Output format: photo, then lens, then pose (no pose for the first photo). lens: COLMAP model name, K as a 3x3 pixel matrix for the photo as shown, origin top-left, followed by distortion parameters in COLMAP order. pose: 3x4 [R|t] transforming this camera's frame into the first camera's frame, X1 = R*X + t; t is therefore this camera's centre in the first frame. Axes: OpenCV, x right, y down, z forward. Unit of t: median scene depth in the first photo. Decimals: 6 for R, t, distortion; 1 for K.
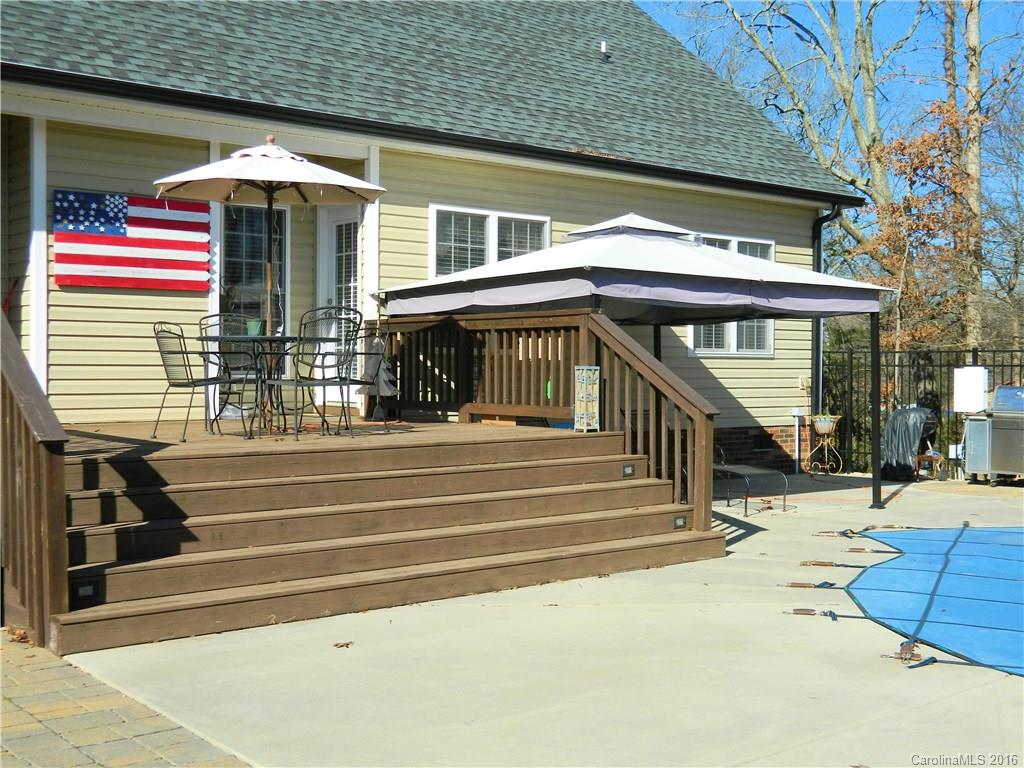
lens RADIAL K [[1225.0, 0, 515.1], [0, 1225.0, 380.6], [0, 0, 1]] dist [-0.005907, 0.000000]
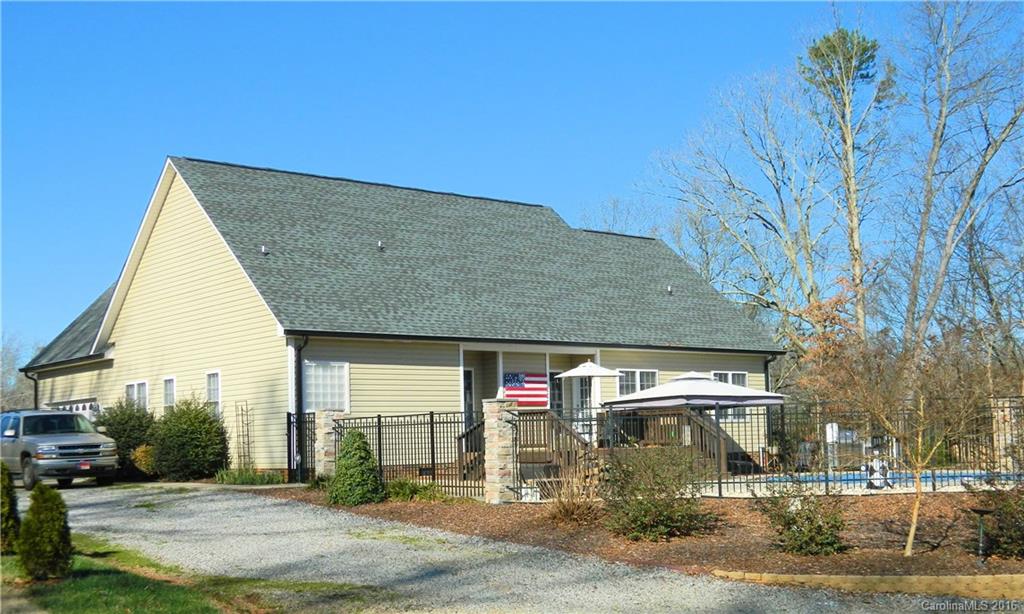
lens RADIAL K [[1258.0, 0, 511.6], [0, 1258.0, 311.8], [0, 0, 1]] dist [-0.029388, 0.000000]
pose [[0.999556, -0.029774, 0.001013, -0.276610], [0.029690, 0.992764, -0.116353, 0.043092], [0.002459, 0.116332, 0.993207, -1.628309]]
